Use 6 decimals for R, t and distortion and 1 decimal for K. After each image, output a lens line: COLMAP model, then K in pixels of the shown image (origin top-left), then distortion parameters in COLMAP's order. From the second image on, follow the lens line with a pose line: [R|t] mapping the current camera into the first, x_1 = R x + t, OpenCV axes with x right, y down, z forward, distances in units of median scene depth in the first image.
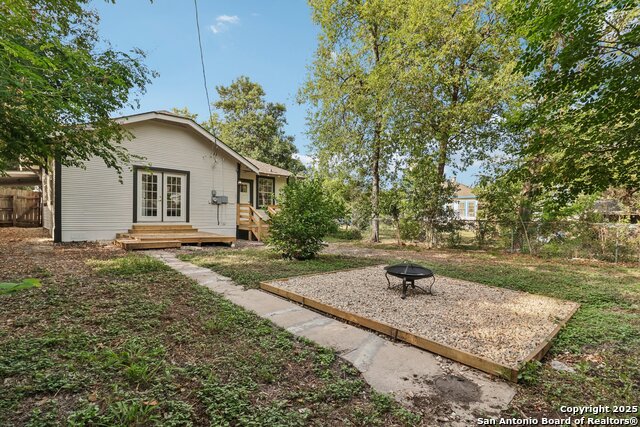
lens RADIAL K [[279.5, 0, 320.0], [0, 279.5, 213.5], [0, 0, 1]] dist [0.002041, 0.000182]
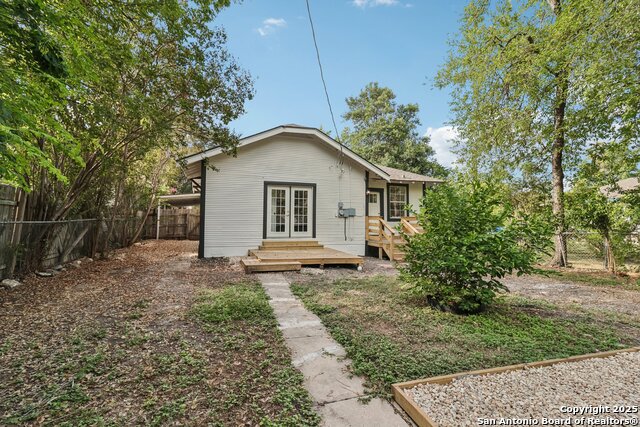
lens RADIAL K [[279.5, 0, 320.0], [0, 279.5, 213.5], [0, 0, 1]] dist [0.002041, 0.000182]
pose [[0.894510, -0.023989, -0.446405, -0.029376], [0.009697, 0.999365, -0.034274, -0.014577], [0.446944, 0.026329, 0.894175, 0.139804]]
